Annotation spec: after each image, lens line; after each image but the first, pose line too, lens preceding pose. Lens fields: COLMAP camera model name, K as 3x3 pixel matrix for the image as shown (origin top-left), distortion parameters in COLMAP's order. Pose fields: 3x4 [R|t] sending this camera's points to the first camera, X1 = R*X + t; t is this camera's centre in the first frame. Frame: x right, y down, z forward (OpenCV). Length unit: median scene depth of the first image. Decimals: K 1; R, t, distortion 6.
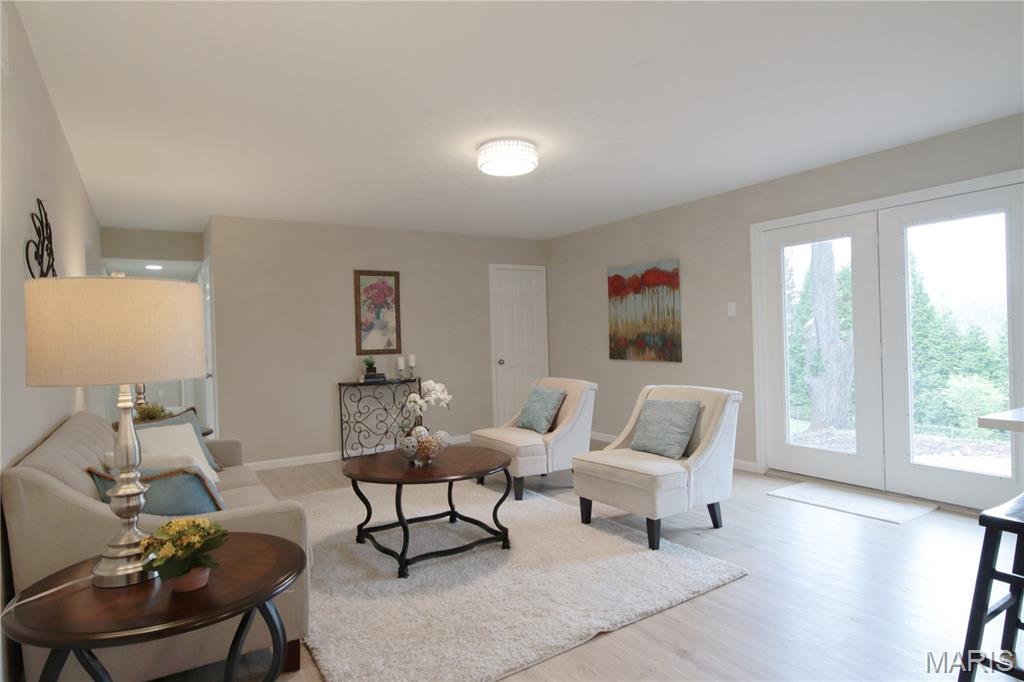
lens RADIAL K [[579.3, 0, 510.0], [0, 579.3, 334.0], [0, 0, 1]] dist [0.002397, 0.001367]
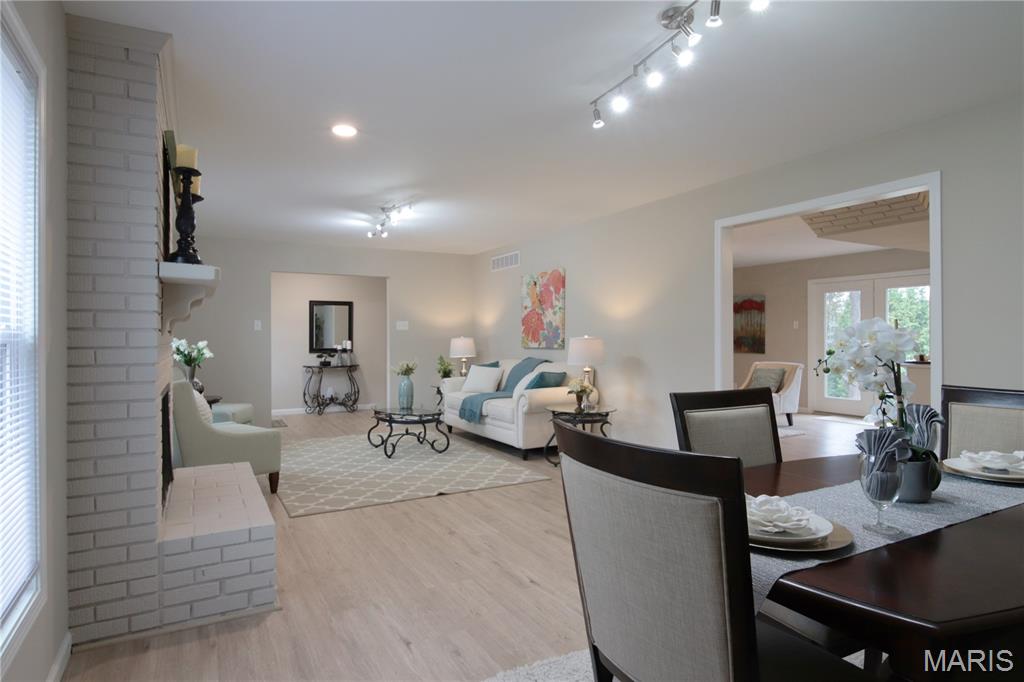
lens RADIAL K [[579.3, 0, 512.2], [0, 579.3, 337.2], [0, 0, 1]] dist [0.002397, 0.001367]
pose [[0.997991, 0.024613, -0.058379, -0.350051], [-0.024317, 0.999688, 0.005773, 0.006675], [0.058503, -0.004342, 0.998278, -0.762282]]
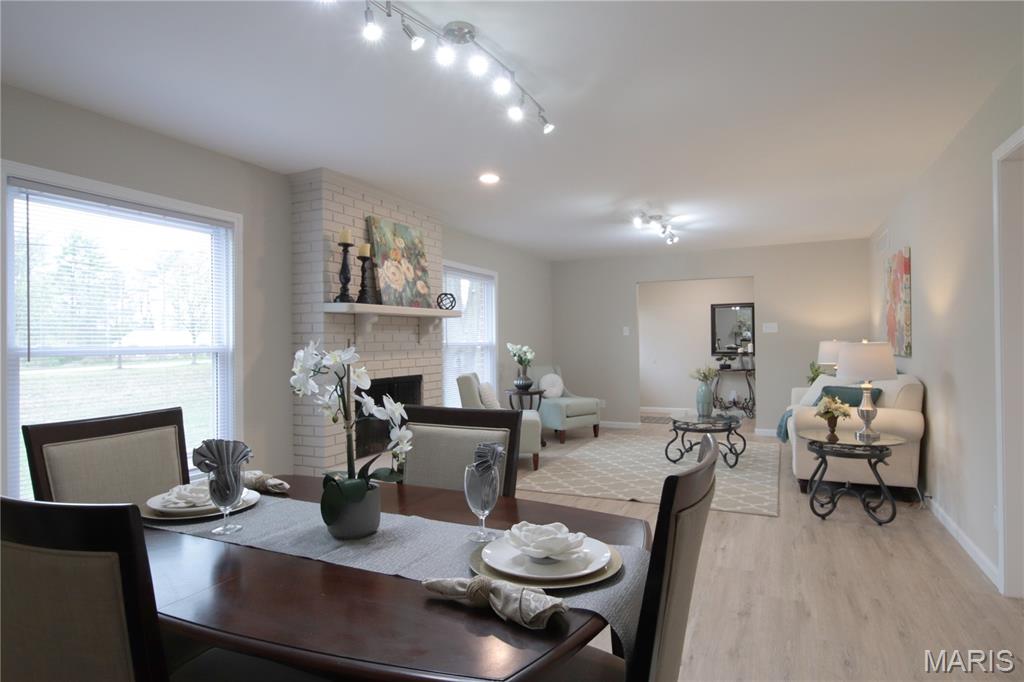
lens RADIAL K [[579.3, 0, 507.1], [0, 579.3, 336.2], [0, 0, 1]] dist [0.002397, 0.001367]
pose [[0.535716, 0.015120, -0.844263, 0.072329], [-0.000108, 0.999841, 0.017838, -0.010958], [0.844398, -0.009464, 0.535632, -0.555244]]
